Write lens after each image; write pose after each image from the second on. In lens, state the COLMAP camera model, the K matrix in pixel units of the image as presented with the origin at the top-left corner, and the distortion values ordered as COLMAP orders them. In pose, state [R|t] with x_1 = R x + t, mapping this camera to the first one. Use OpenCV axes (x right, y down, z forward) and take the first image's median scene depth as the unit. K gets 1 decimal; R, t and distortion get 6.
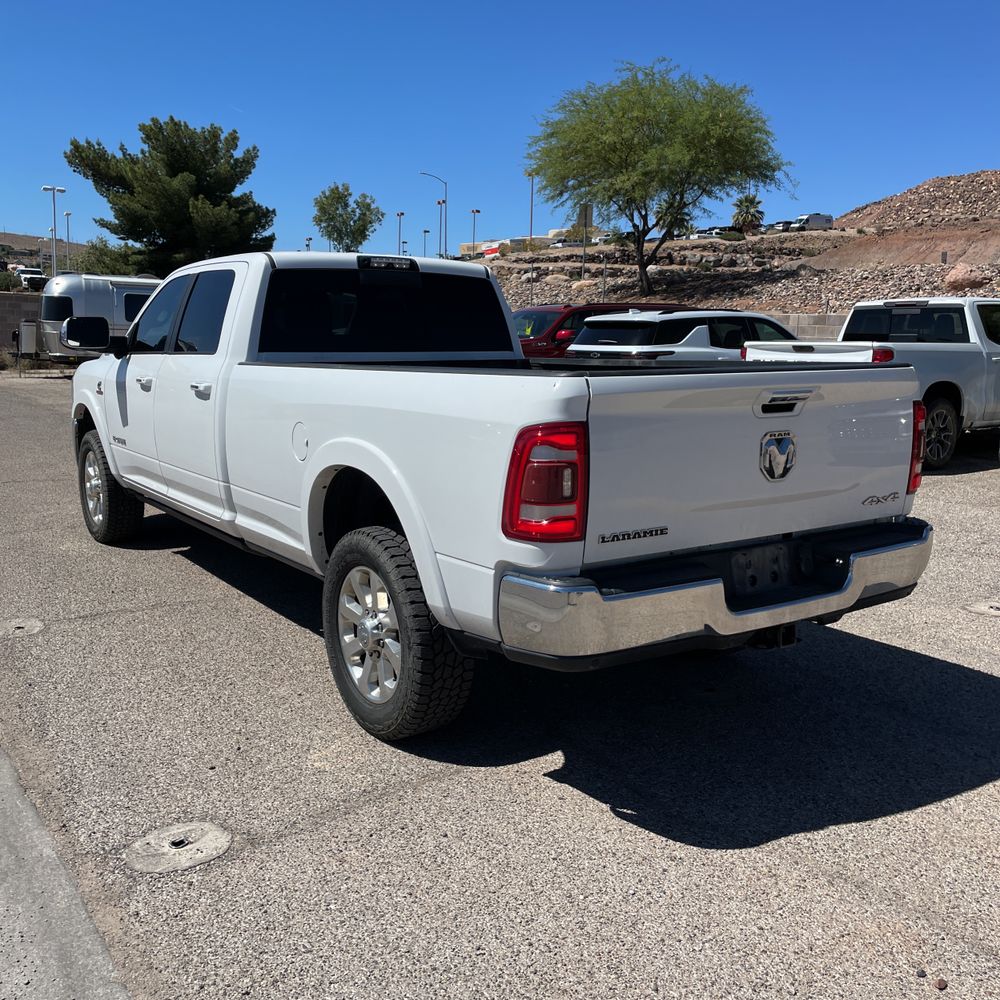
lens RADIAL K [[1015.6, 0, 497.9], [0, 1015.6, 497.6], [0, 0, 1]] dist [0.037466, 0.000000]
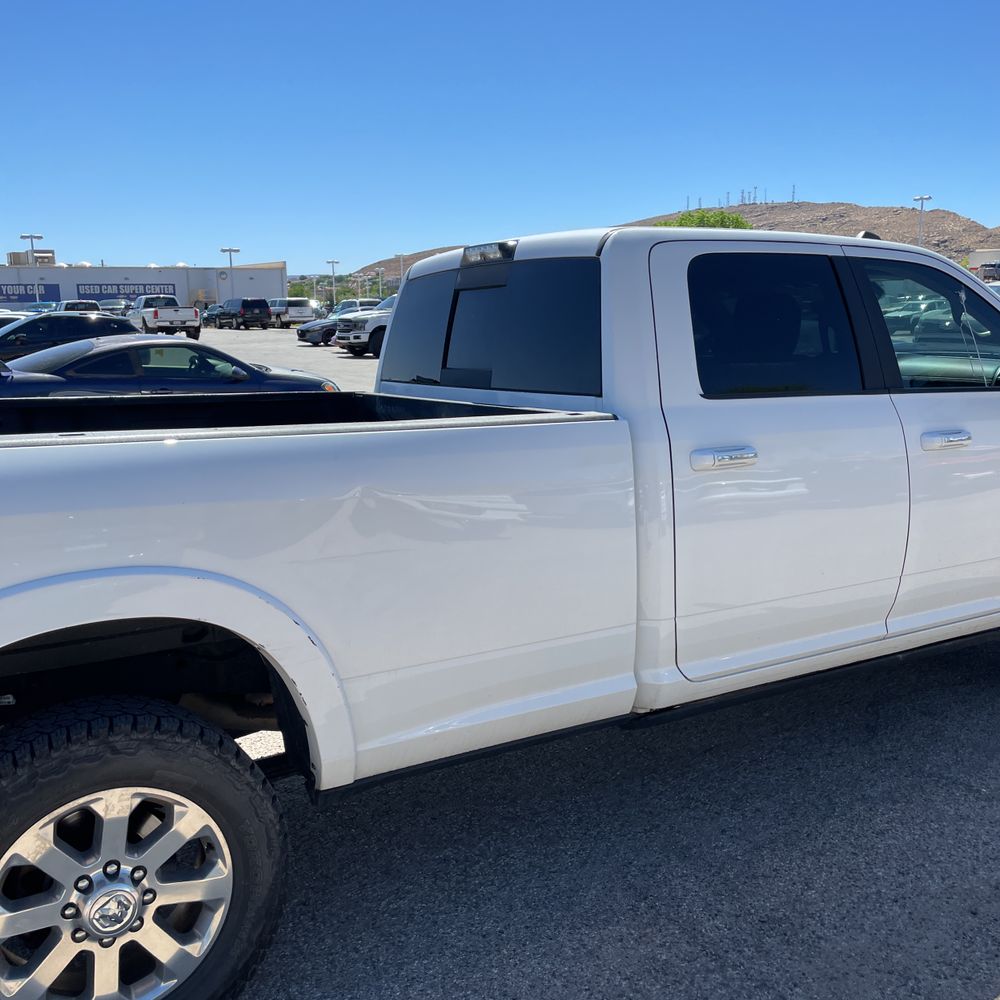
lens RADIAL K [[1015.6, 0, 493.3], [0, 1015.6, 499.8], [0, 0, 1]] dist [0.037466, 0.000000]
pose [[-0.068682, 0.153188, -0.985807, 0.247646], [-0.144811, 0.976145, 0.161776, -0.080106], [0.987073, 0.153867, -0.044861, 0.464883]]
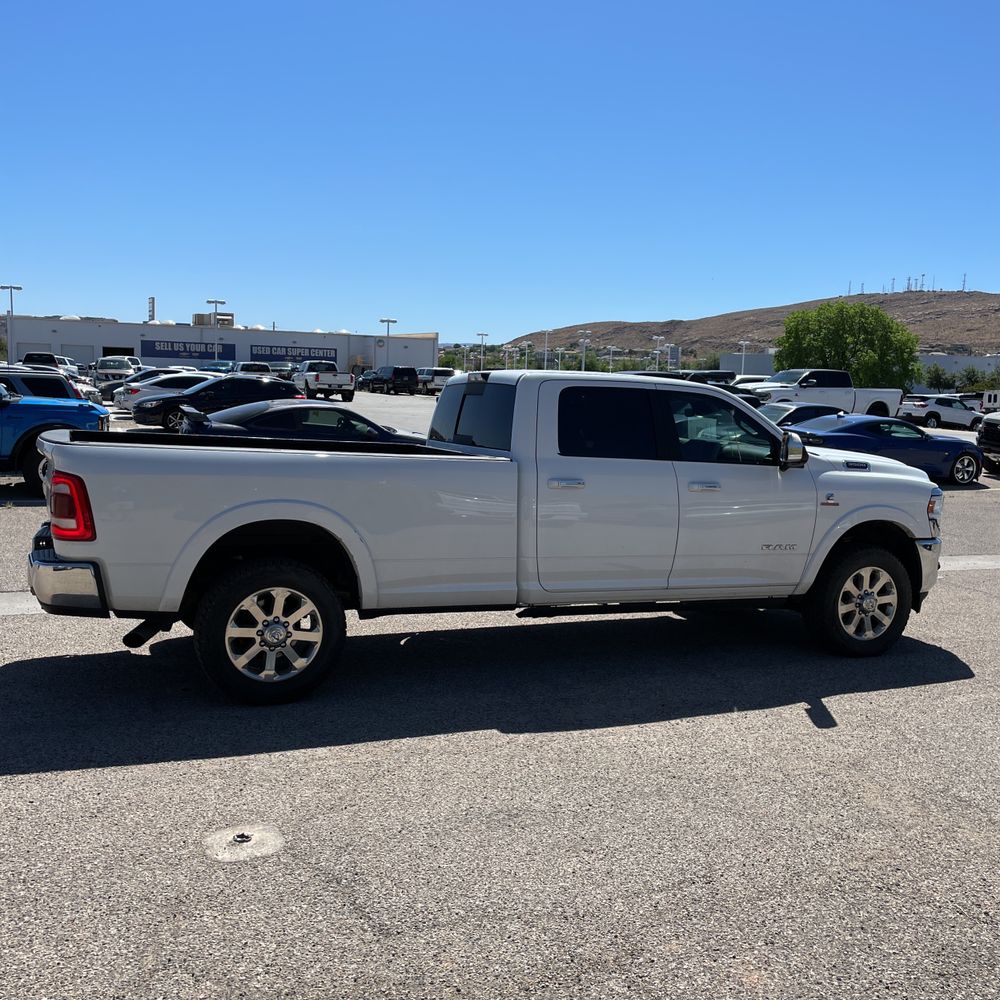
lens RADIAL K [[1015.6, 0, 486.7], [0, 1015.6, 494.3], [0, 0, 1]] dist [0.037466, 0.000000]
pose [[-0.216016, 0.070236, -0.973860, 0.505097], [-0.195278, 0.974150, 0.113572, -0.103091], [0.956663, 0.214707, -0.196717, 0.568629]]
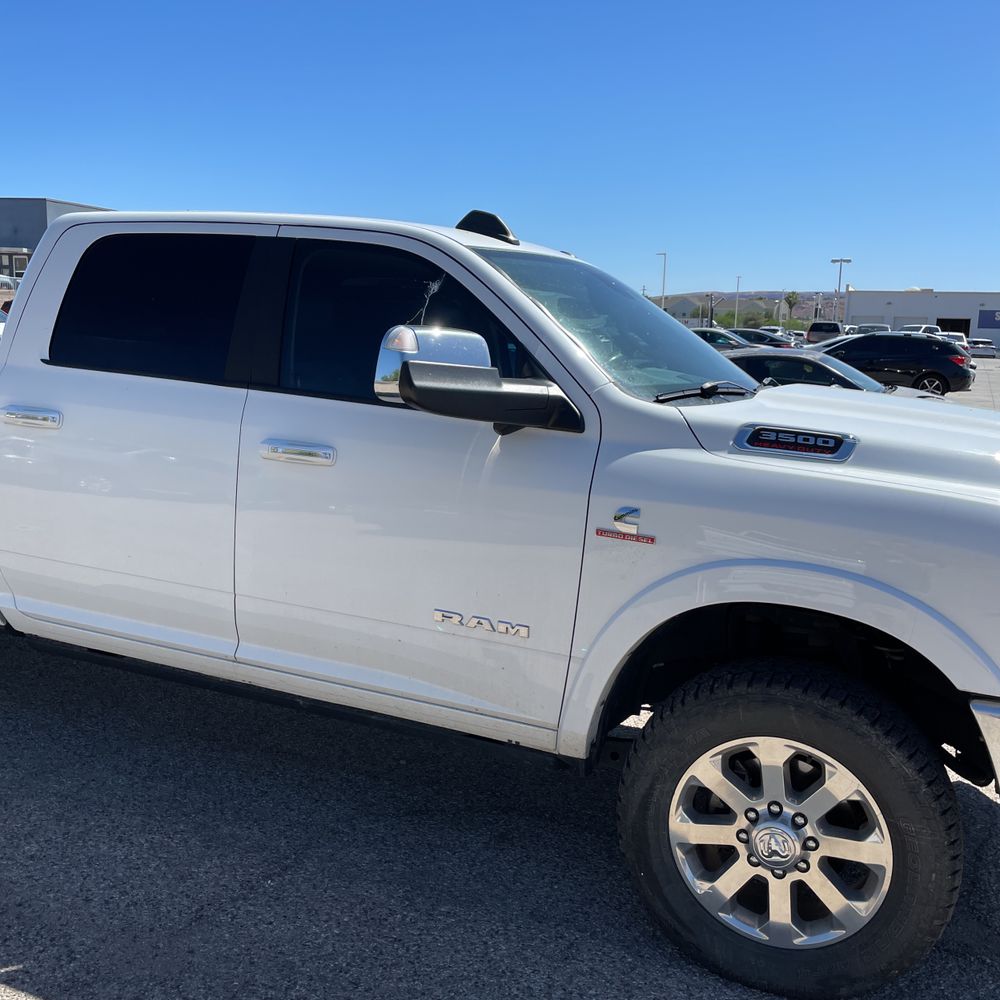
lens RADIAL K [[1015.6, 0, 505.4], [0, 1015.6, 493.7], [0, 0, 1]] dist [0.037466, 0.000000]
pose [[-0.845609, 0.023297, -0.533295, 0.044499], [-0.148156, 0.949554, 0.276401, -0.131608], [0.512831, 0.312738, -0.799499, 0.788310]]
